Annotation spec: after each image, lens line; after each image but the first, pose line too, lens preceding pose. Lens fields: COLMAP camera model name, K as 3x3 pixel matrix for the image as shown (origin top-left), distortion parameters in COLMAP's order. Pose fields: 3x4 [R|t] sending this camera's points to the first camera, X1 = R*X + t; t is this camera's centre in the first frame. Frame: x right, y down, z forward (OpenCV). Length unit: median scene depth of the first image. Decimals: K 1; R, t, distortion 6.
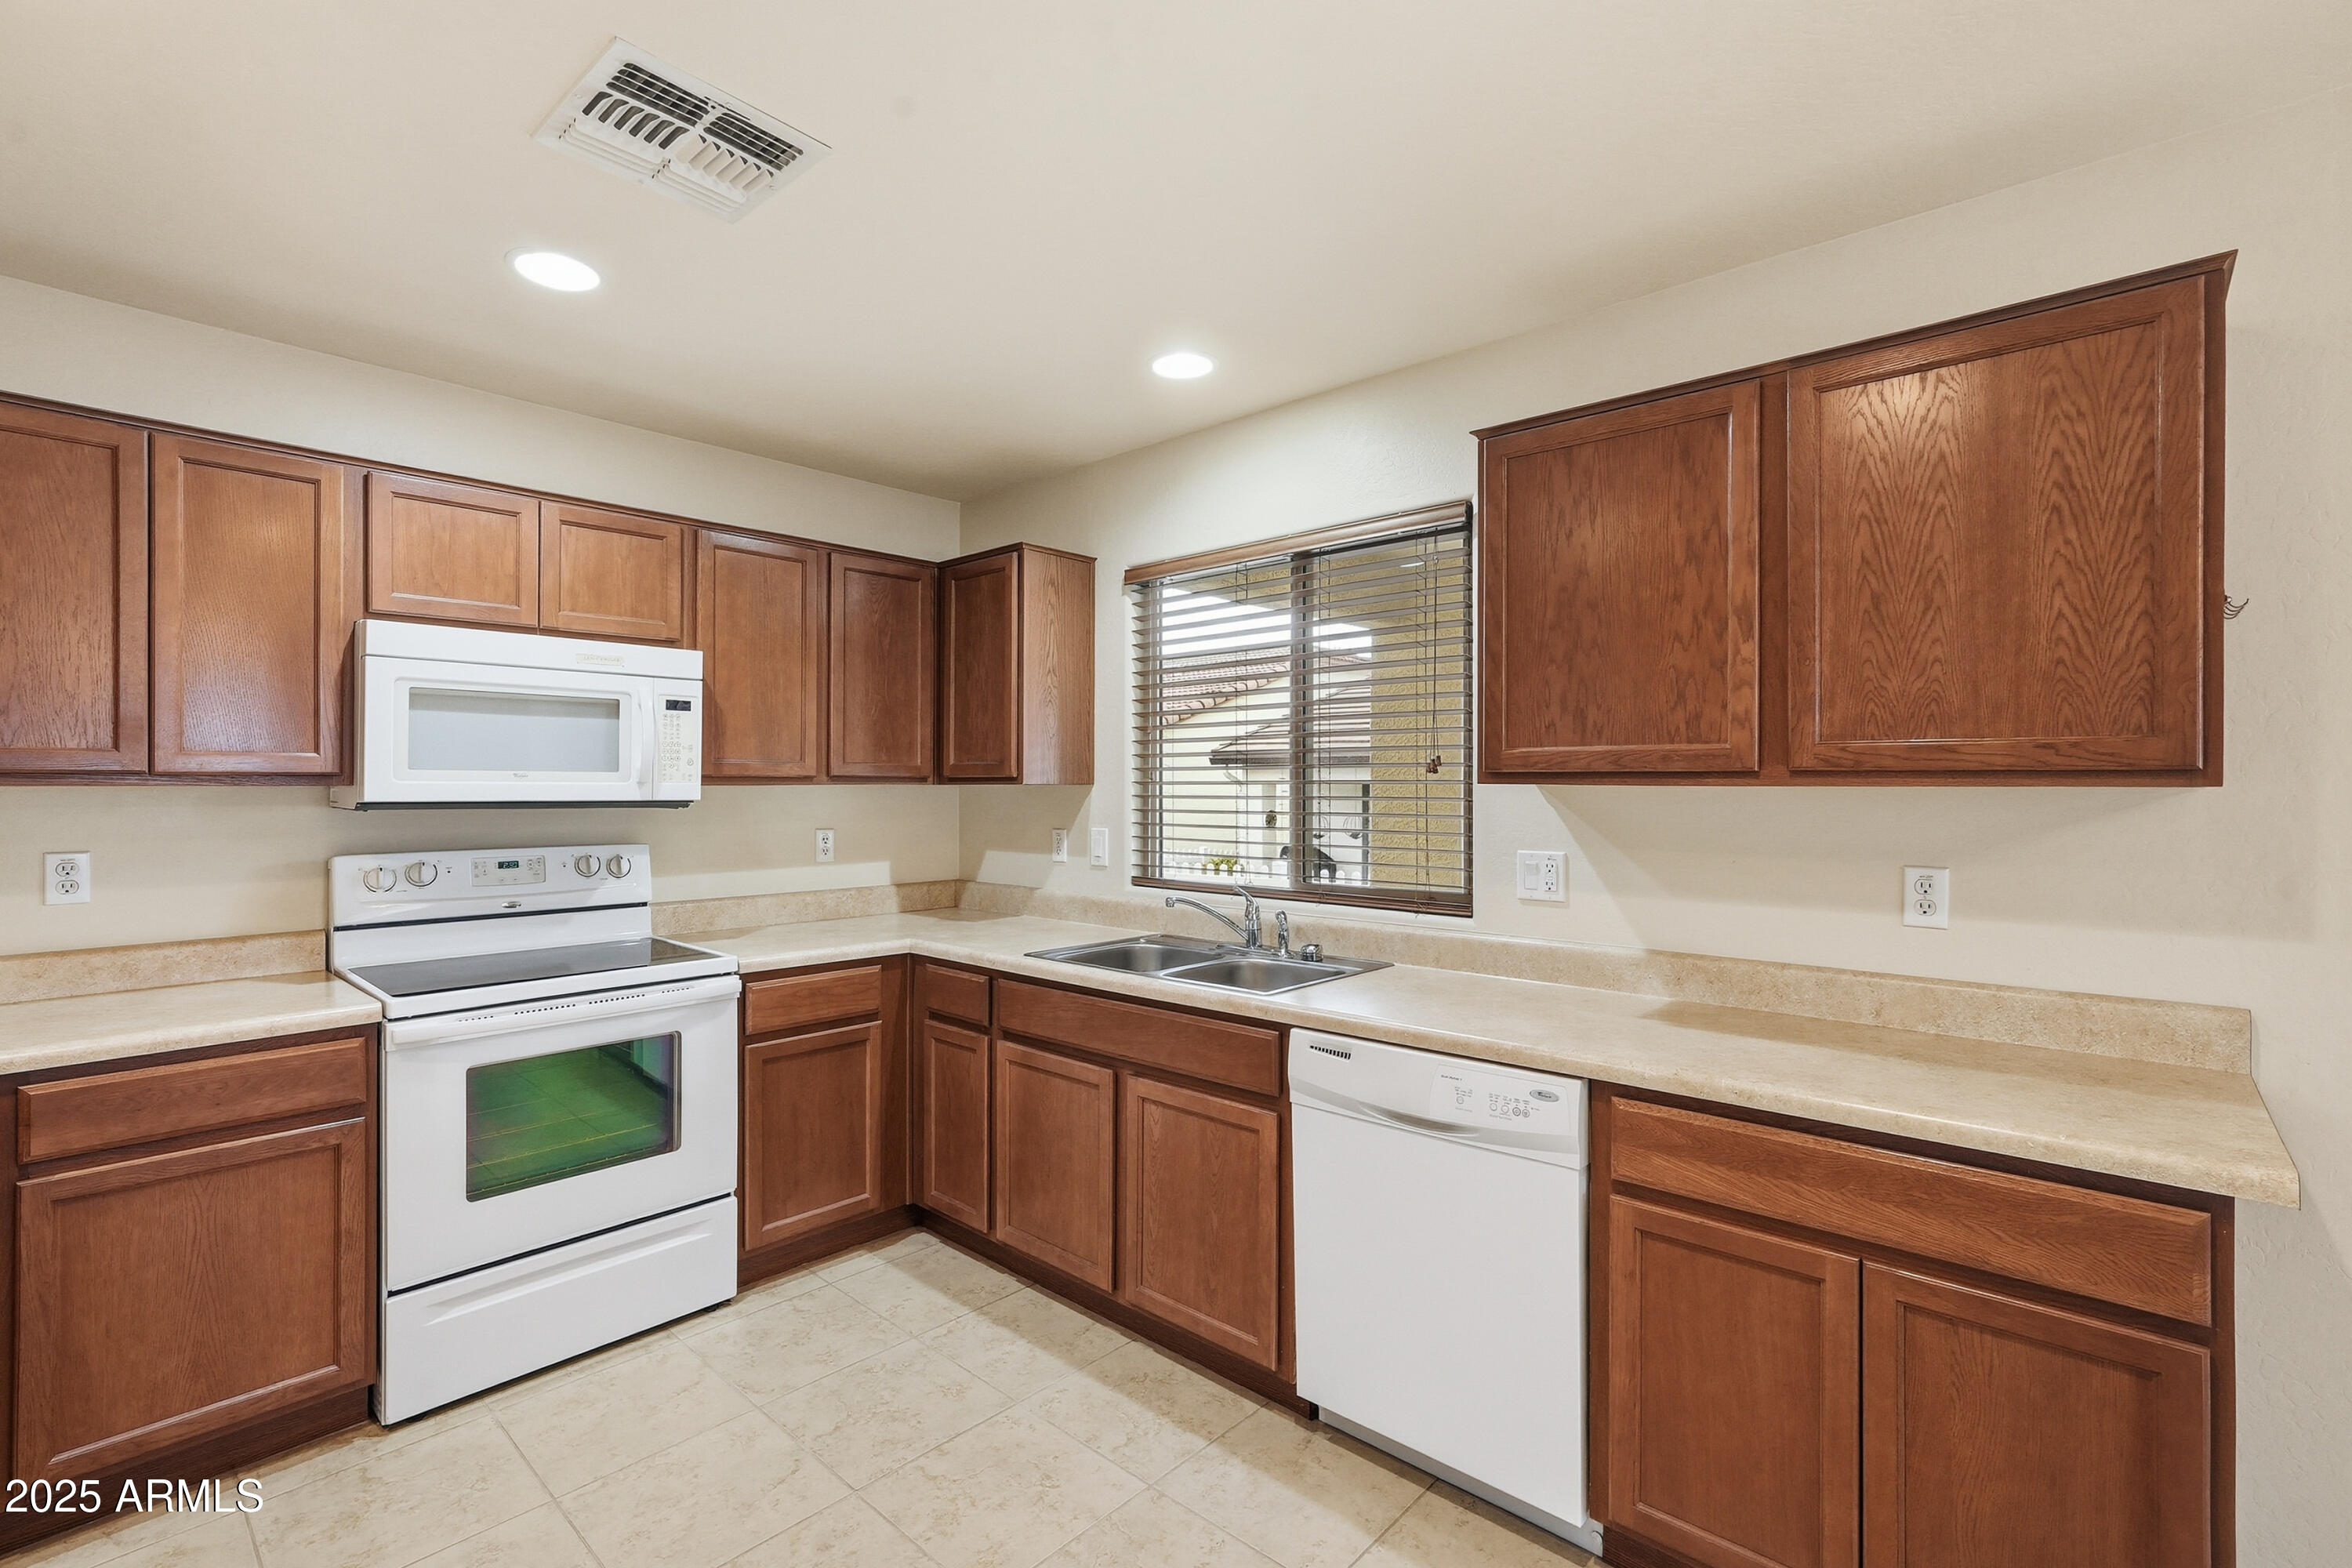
lens RADIAL K [[1048.1, 0, 1176.0], [0, 1048.1, 784.0], [0, 0, 1]] dist [-0.003775, 0.000796]
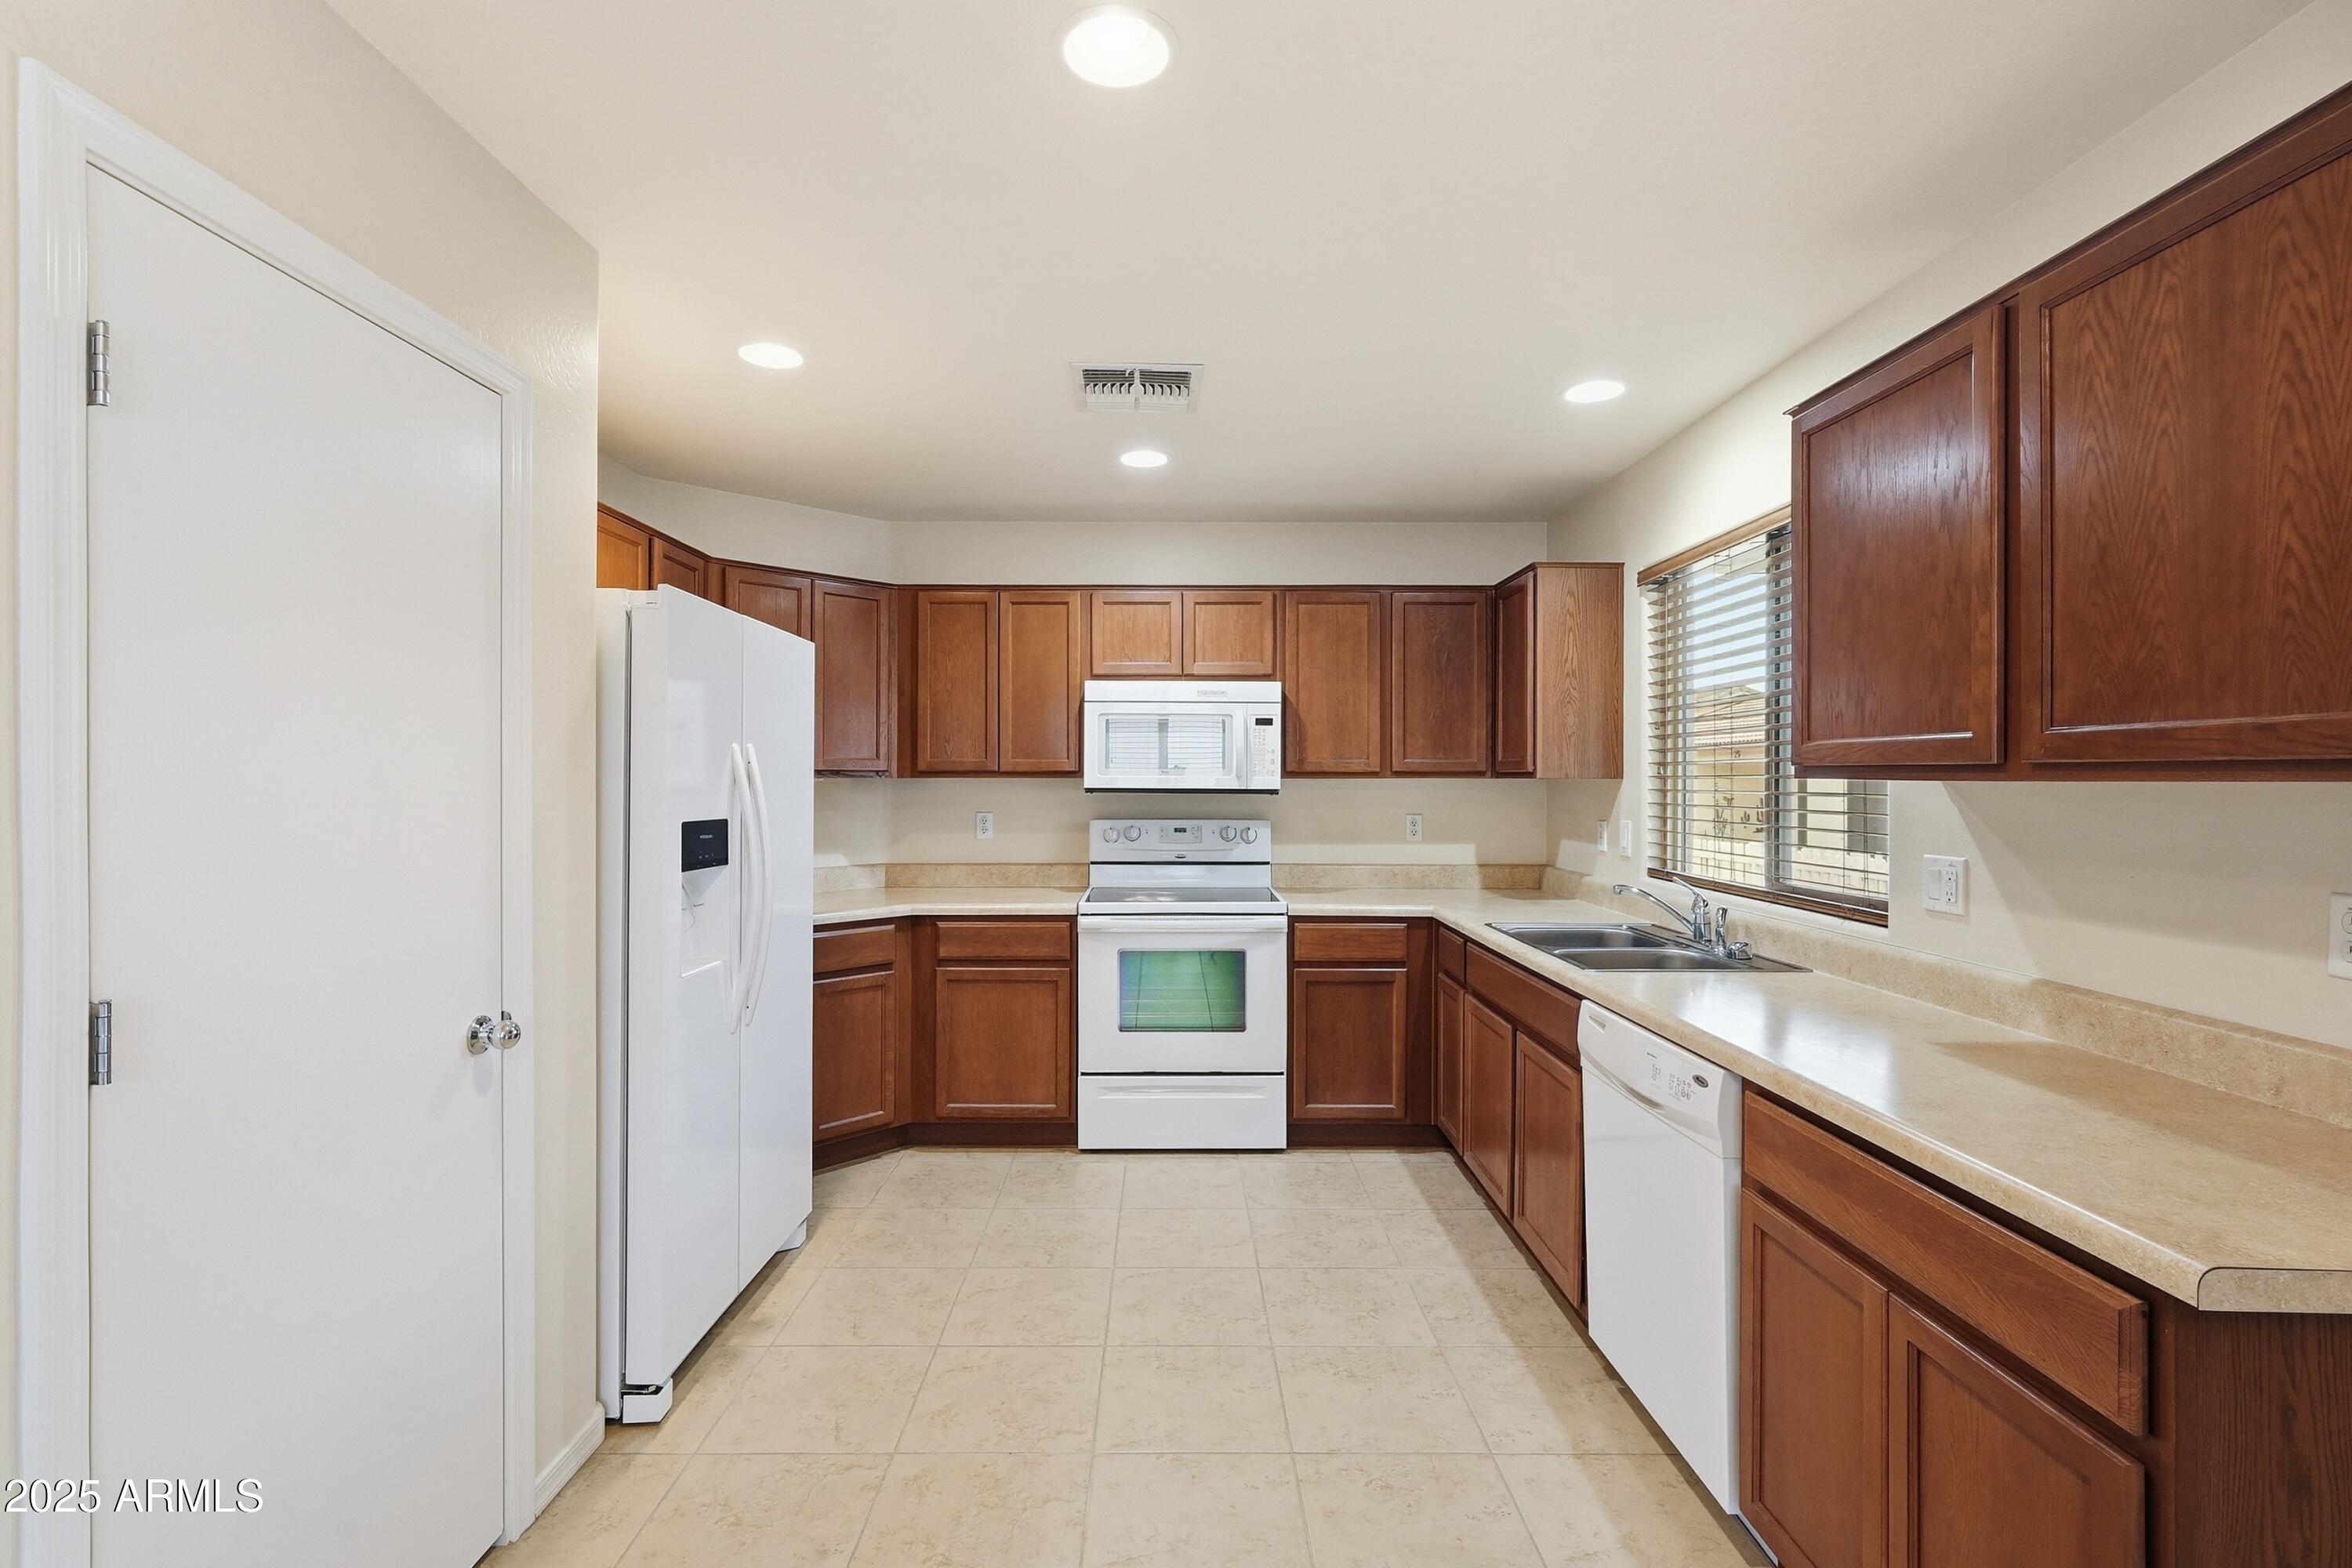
lens RADIAL K [[1048.1, 0, 1176.0], [0, 1048.1, 784.0], [0, 0, 1]] dist [-0.003775, 0.000796]
pose [[0.682979, 0.005940, -0.730414, 0.545467], [-0.002458, 0.999980, 0.005833, 0.000996], [0.730434, -0.002189, 0.682980, -0.056330]]
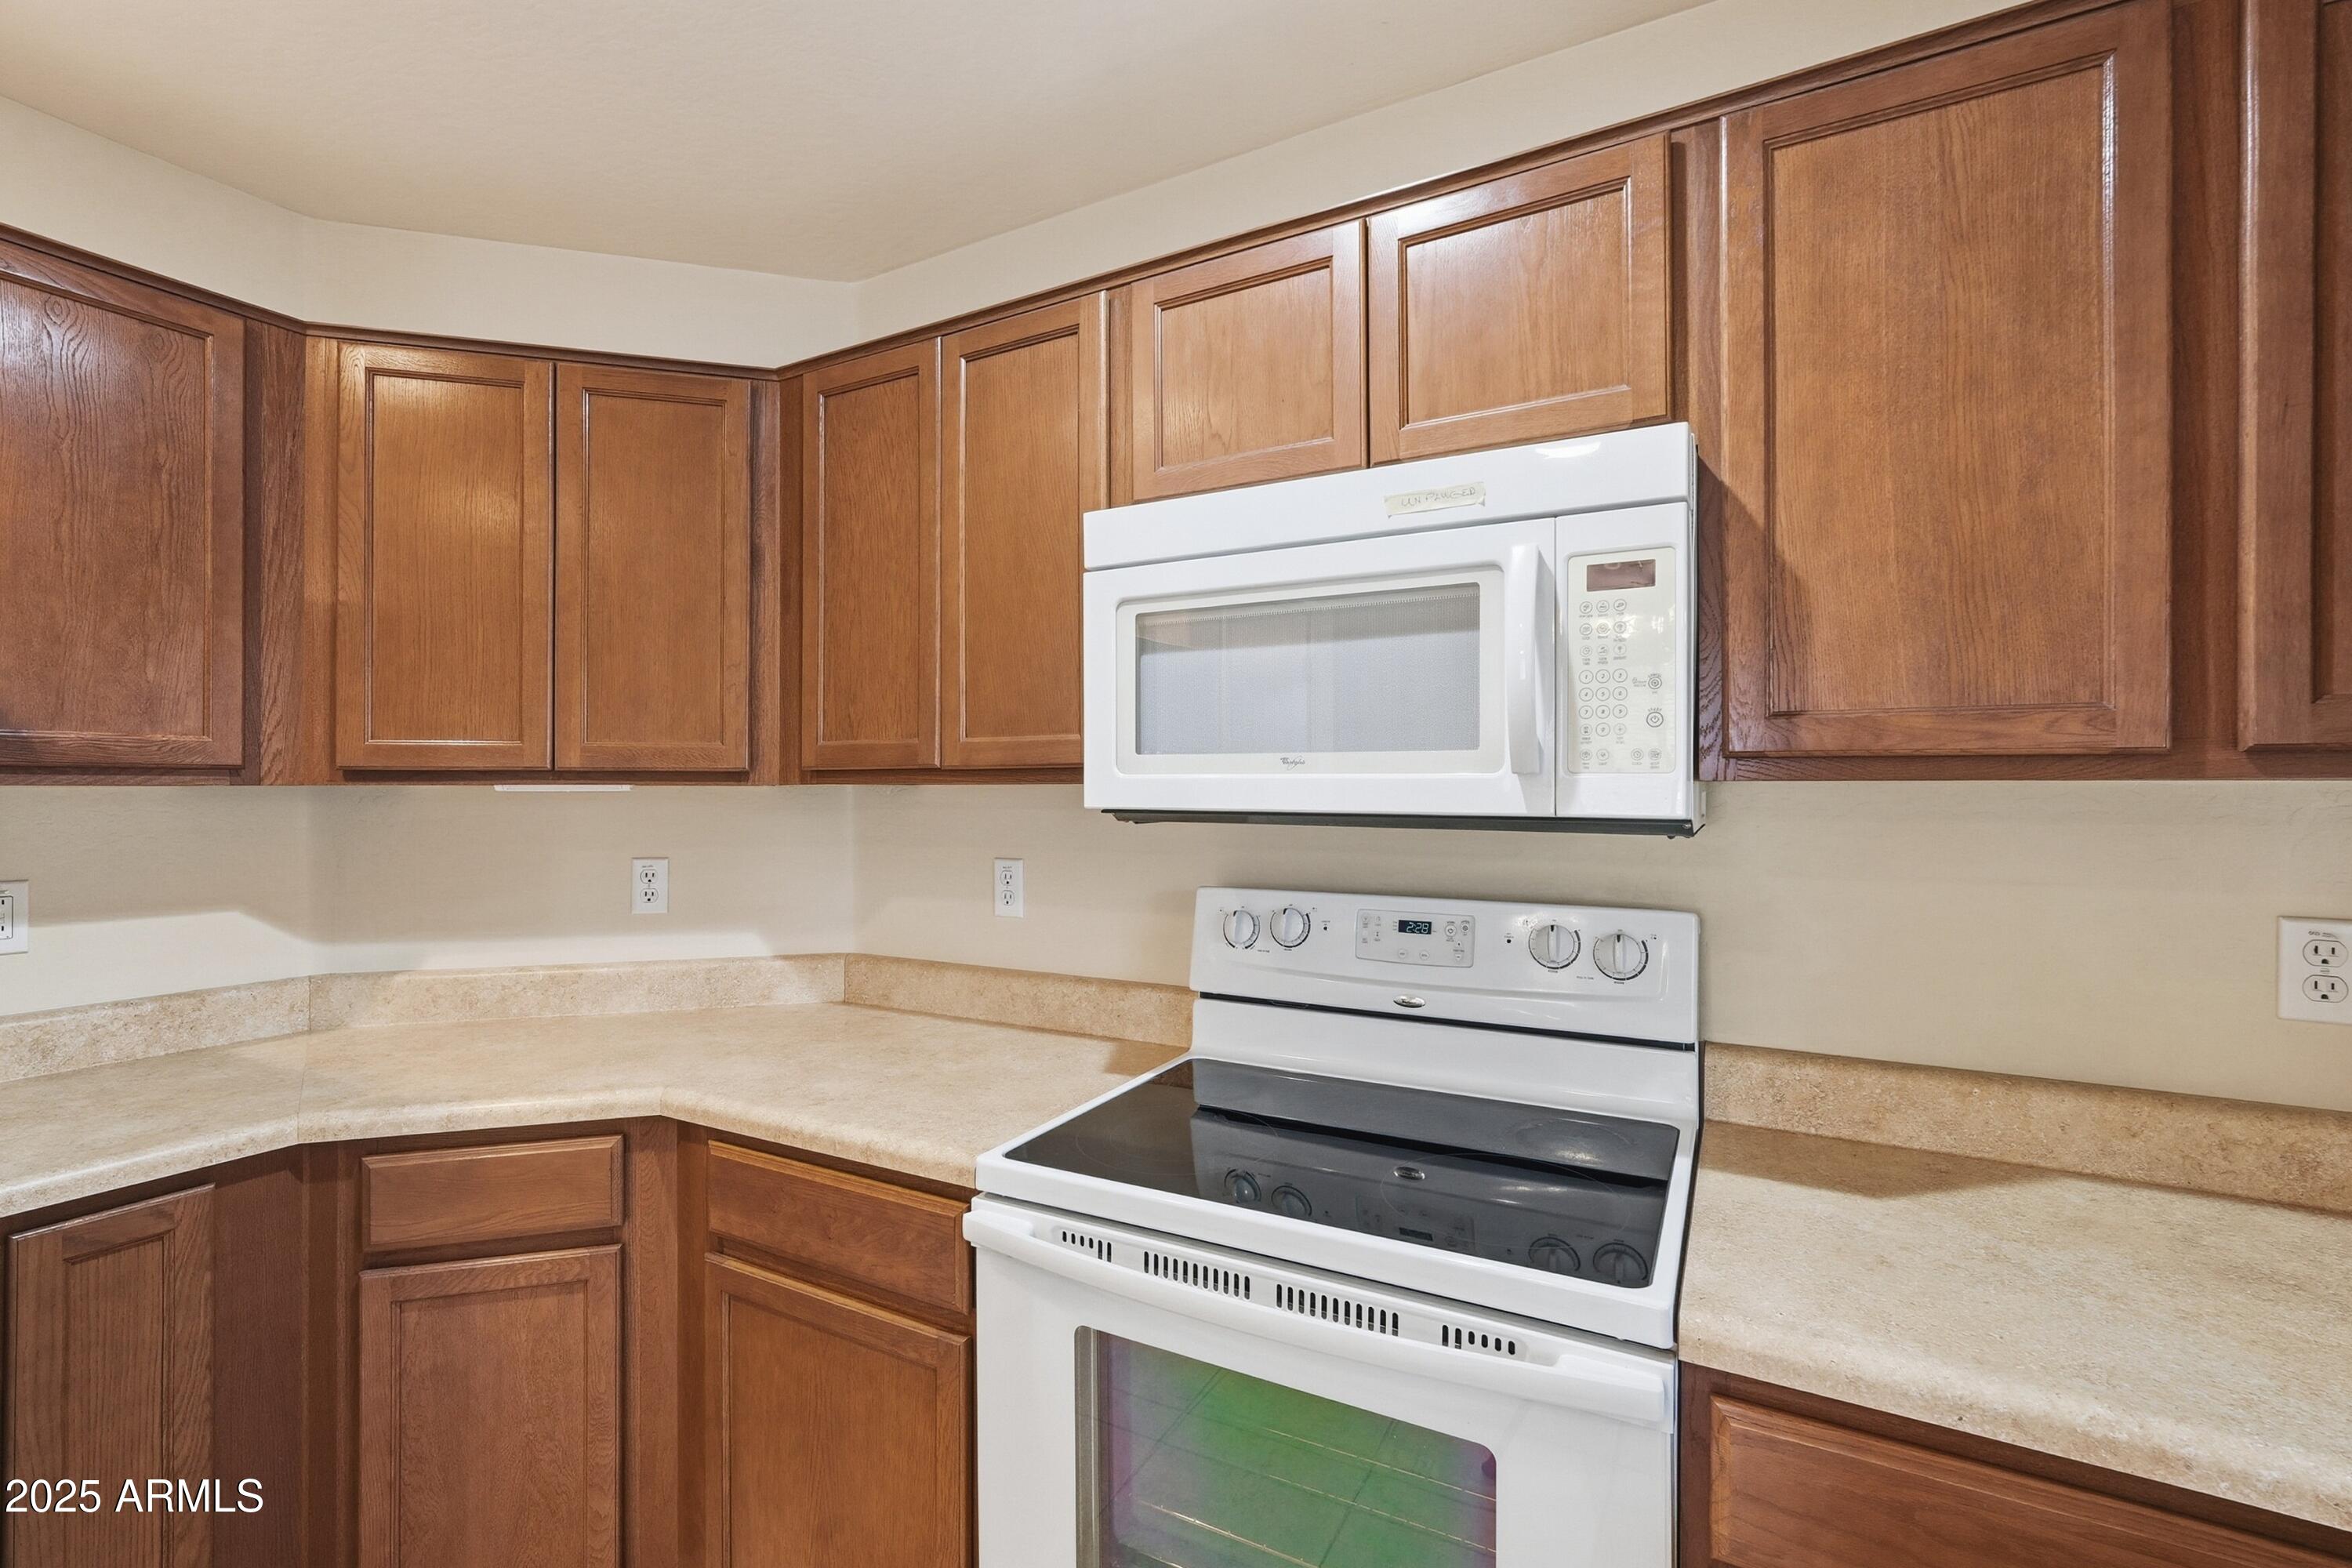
lens RADIAL K [[1023.6, 0, 1176.0], [0, 1023.6, 784.0], [0, 0, 1]] dist [-0.001039, 0.000069]
pose [[0.226061, -0.007336, -0.974086, -0.160443], [-0.000932, 0.999970, -0.007747, 0.007178], [0.974113, 0.002660, 0.226047, 0.865593]]
